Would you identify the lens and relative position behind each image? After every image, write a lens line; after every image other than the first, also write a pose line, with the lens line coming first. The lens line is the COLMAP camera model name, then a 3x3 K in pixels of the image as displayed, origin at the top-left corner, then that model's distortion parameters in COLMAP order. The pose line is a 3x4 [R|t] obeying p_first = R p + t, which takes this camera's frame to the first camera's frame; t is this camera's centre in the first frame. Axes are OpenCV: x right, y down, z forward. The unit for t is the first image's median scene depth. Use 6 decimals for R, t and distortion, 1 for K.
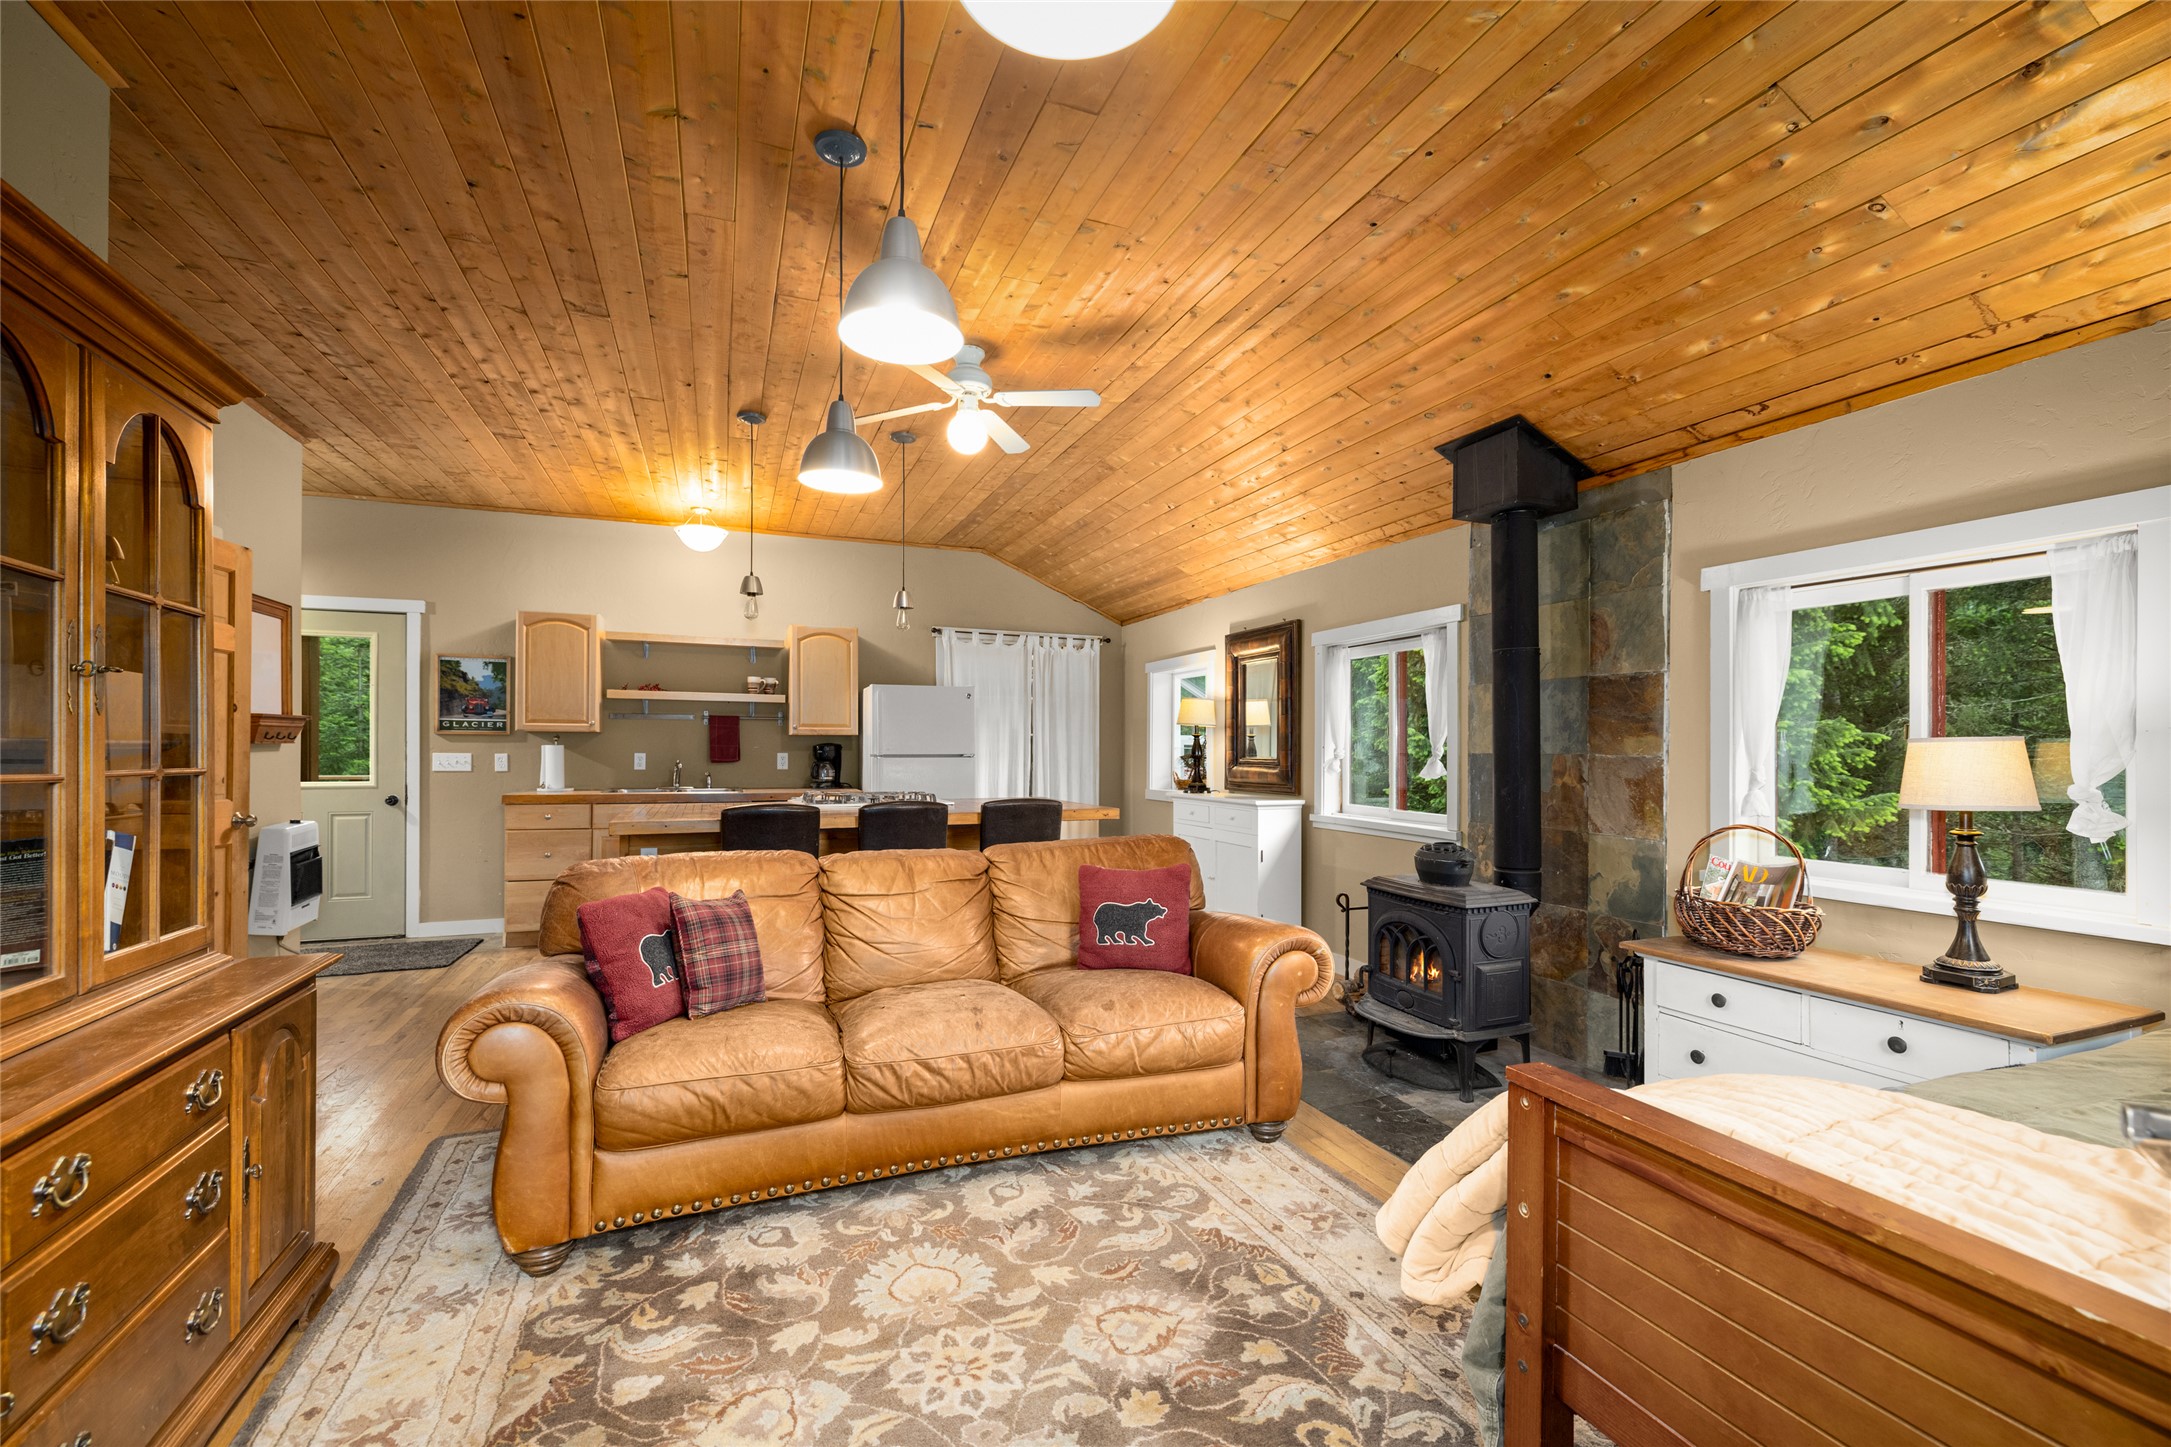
lens RADIAL K [[909.1, 0, 1082.4], [0, 909.1, 729.4], [0, 0, 1]] dist [0.001781, -0.000065]
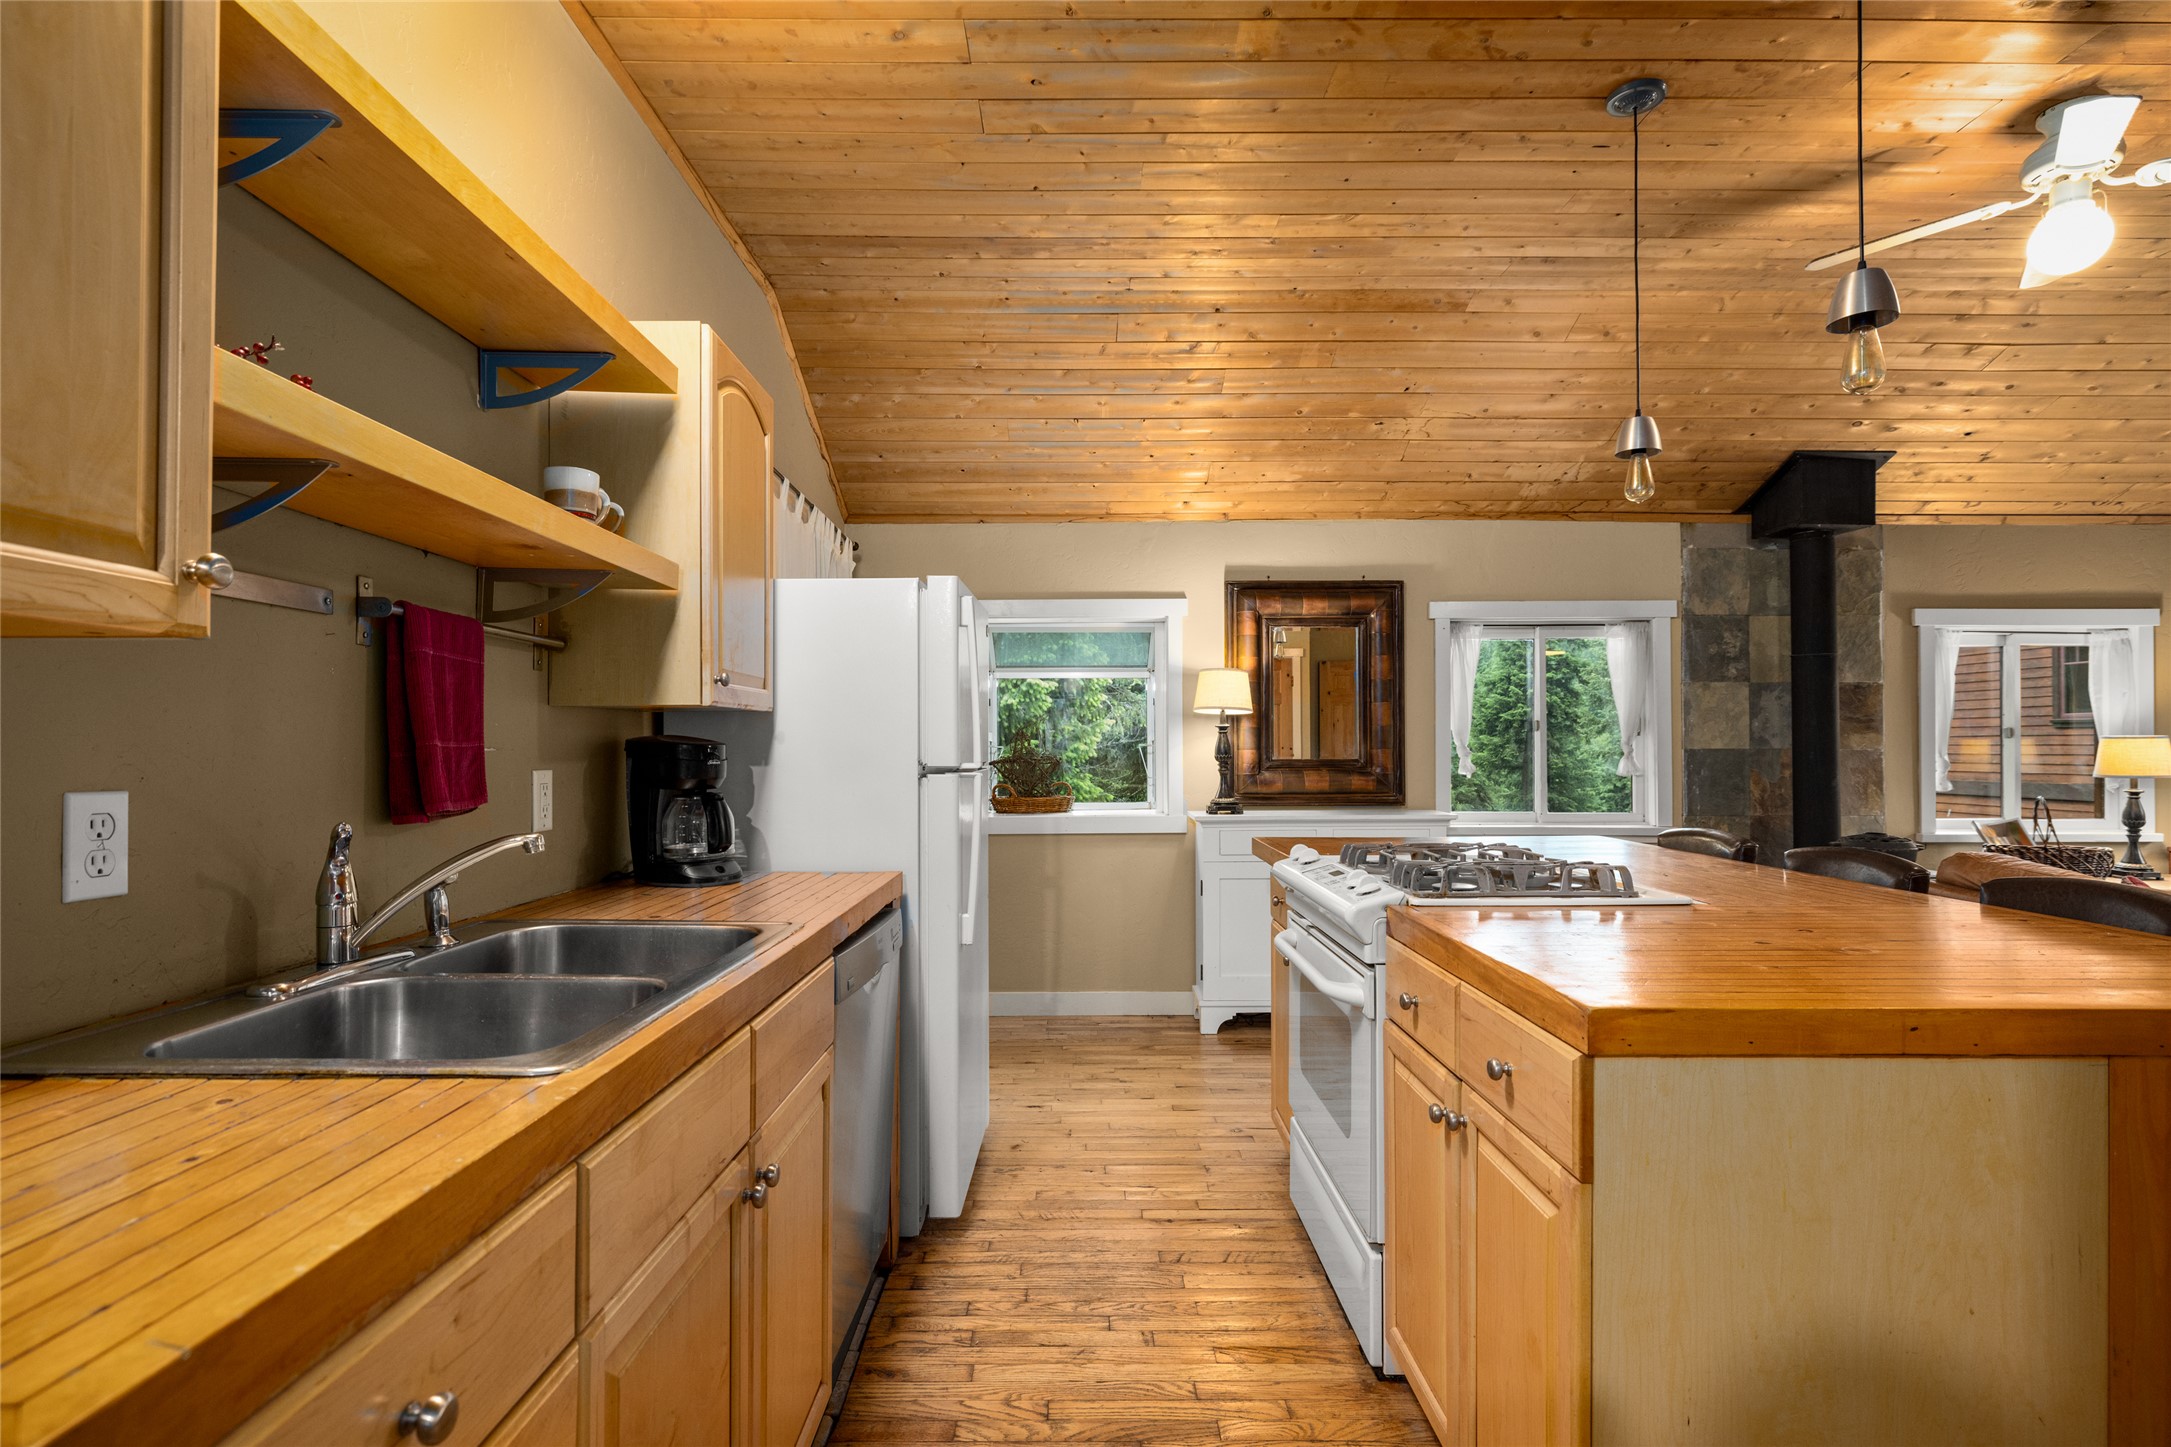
lens RADIAL K [[1034.1, 0, 1082.0], [0, 1034.1, 721.6], [0, 0, 1]] dist [-0.003927, 0.001346]
pose [[0.371771, 0.017969, 0.928151, -0.700522], [-0.015367, 0.999795, -0.013200, 0.016646], [-0.928197, -0.009356, 0.371971, 0.930874]]
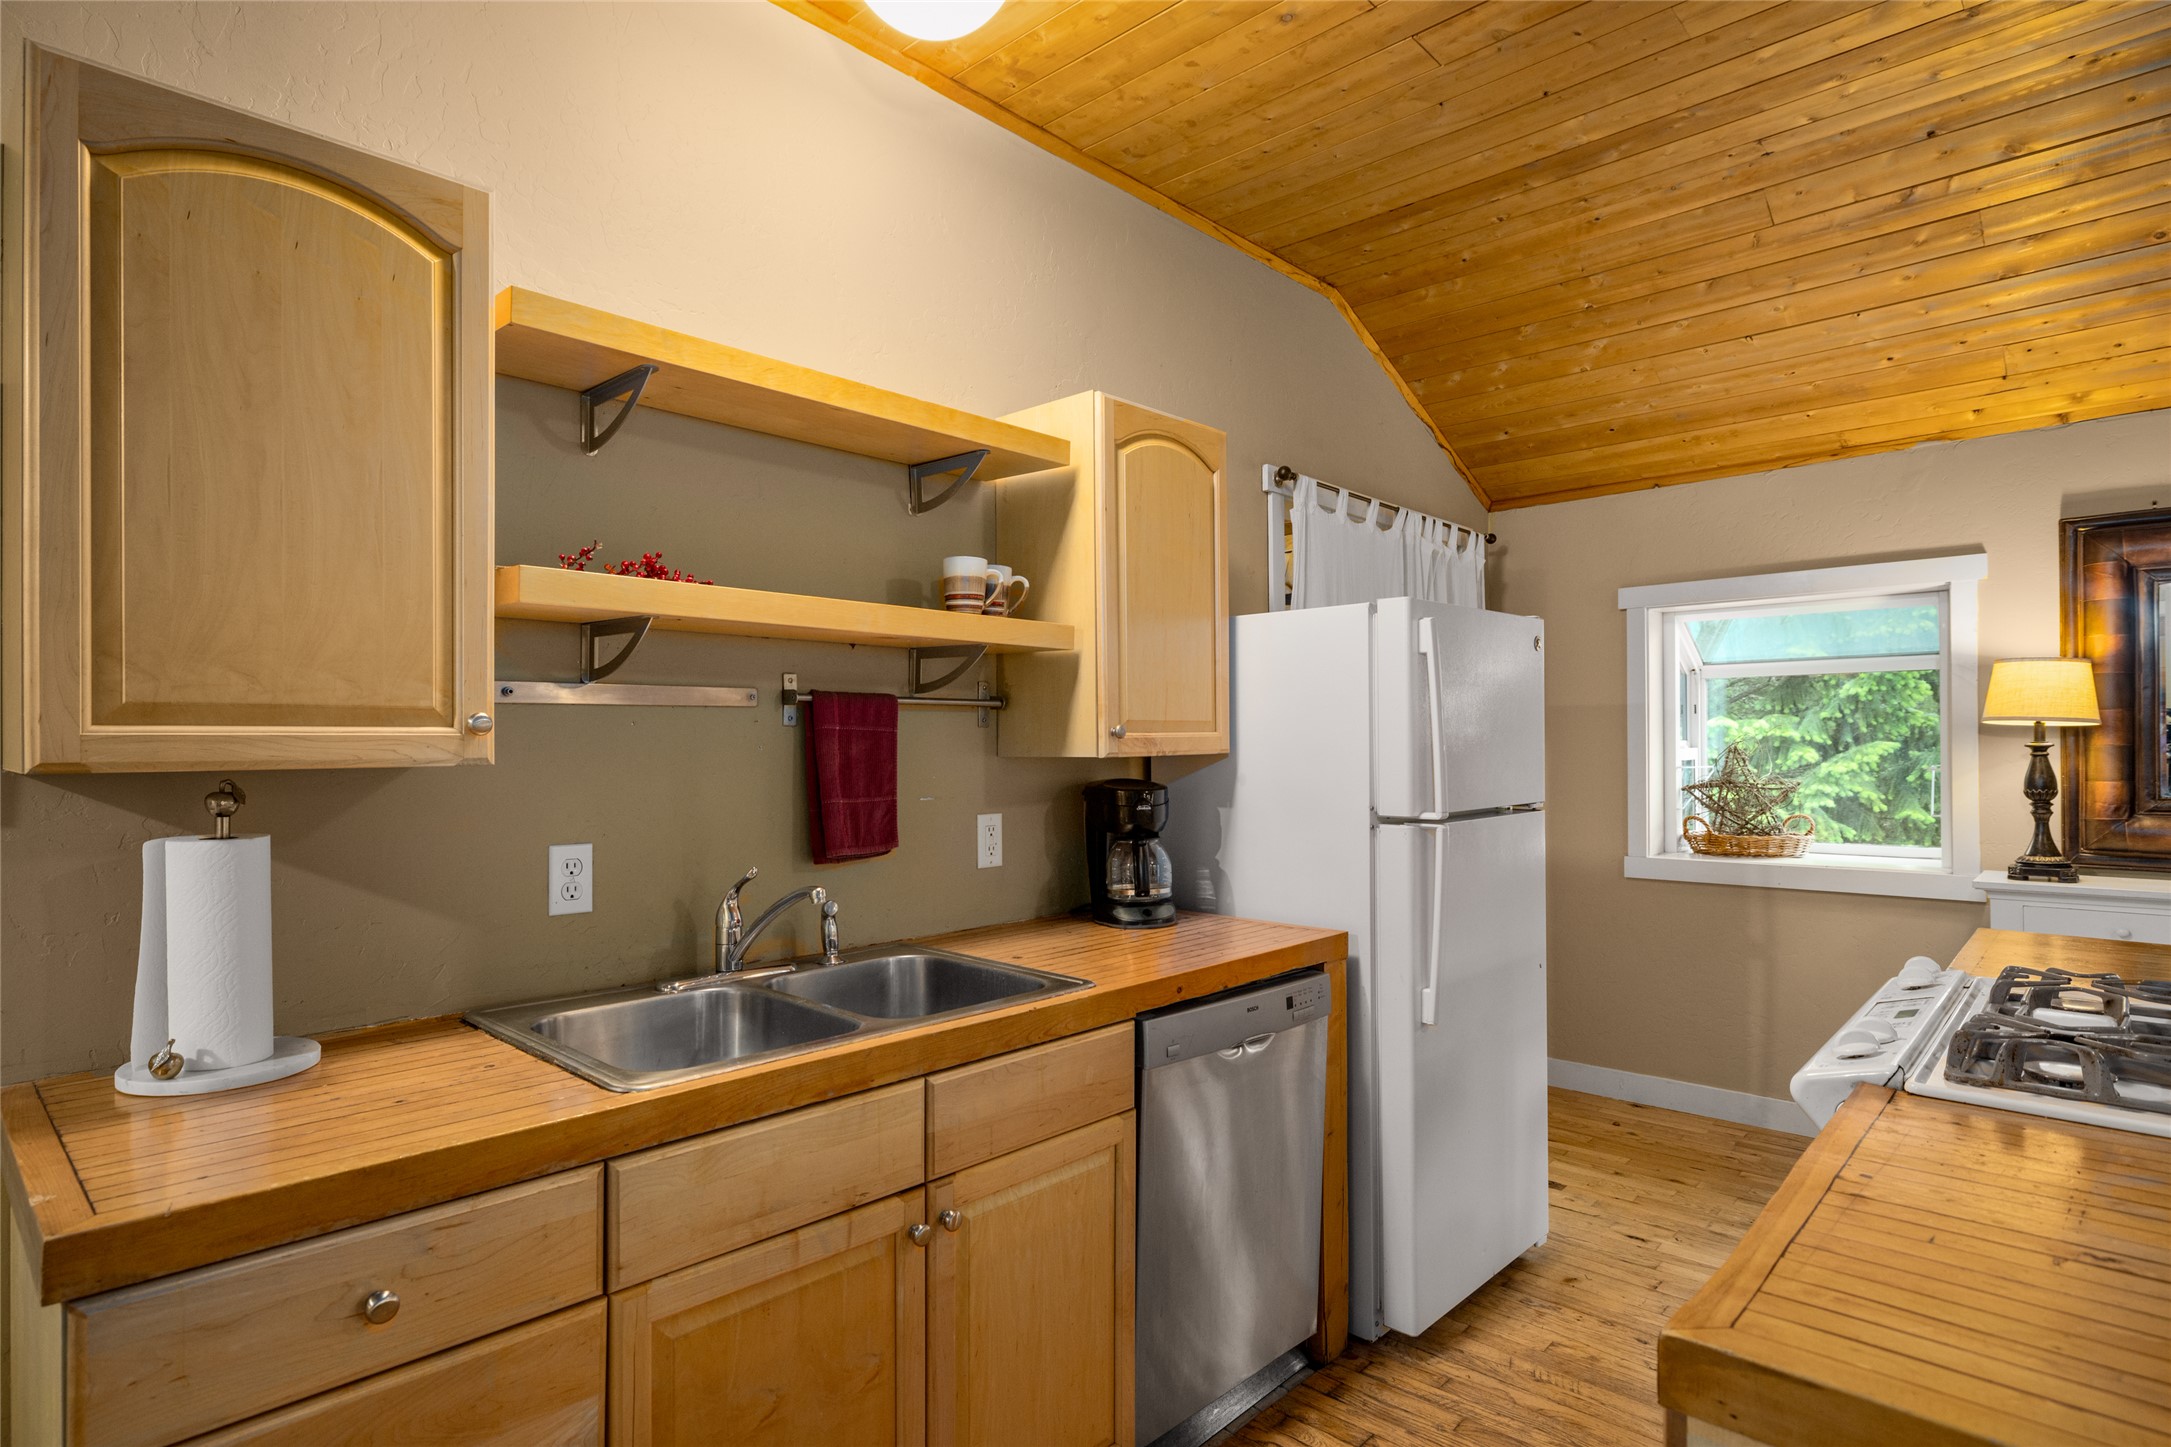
lens RADIAL K [[1123.4, 0, 1085.5], [0, 1123.4, 723.5], [0, 0, 1]] dist [-0.003313, 0.000699]
pose [[0.905655, -0.002369, 0.424008, -0.585608], [0.000072, 0.999985, 0.005433, -0.008173], [-0.424015, -0.004890, 0.905642, 0.809640]]
